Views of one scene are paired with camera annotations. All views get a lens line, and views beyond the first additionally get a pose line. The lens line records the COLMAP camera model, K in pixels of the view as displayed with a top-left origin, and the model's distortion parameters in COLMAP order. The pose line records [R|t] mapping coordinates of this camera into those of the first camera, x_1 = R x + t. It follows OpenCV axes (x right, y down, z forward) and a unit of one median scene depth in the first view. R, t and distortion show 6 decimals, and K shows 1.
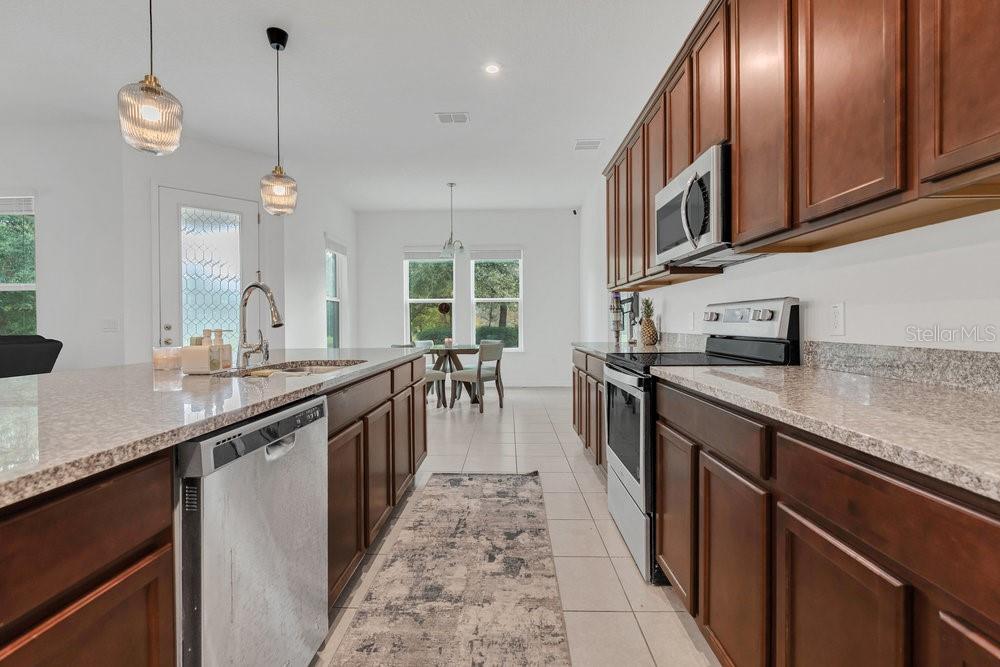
lens RADIAL K [[462.2, 0, 503.6], [0, 462.2, 334.7], [0, 0, 1]] dist [0.002861, 0.001165]
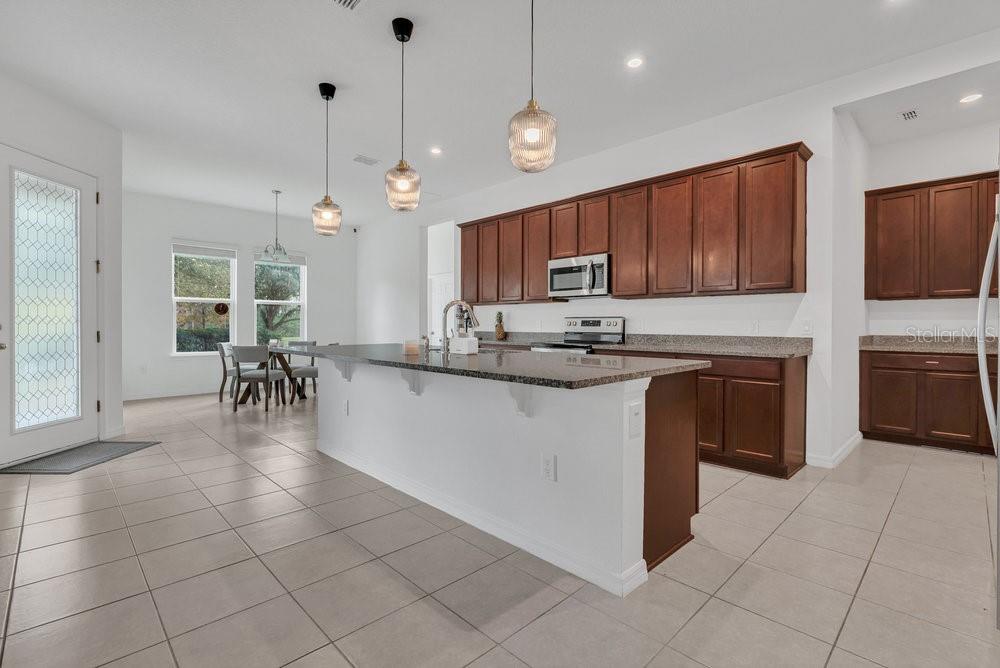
lens RADIAL K [[462.2, 0, 503.6], [0, 462.2, 335.2], [0, 0, 1]] dist [0.002861, 0.001165]
pose [[0.698263, -0.003534, 0.715833, -0.715562], [0.009756, 0.999942, -0.004580, 0.011285], [-0.715775, 0.010181, 0.698257, -0.128833]]
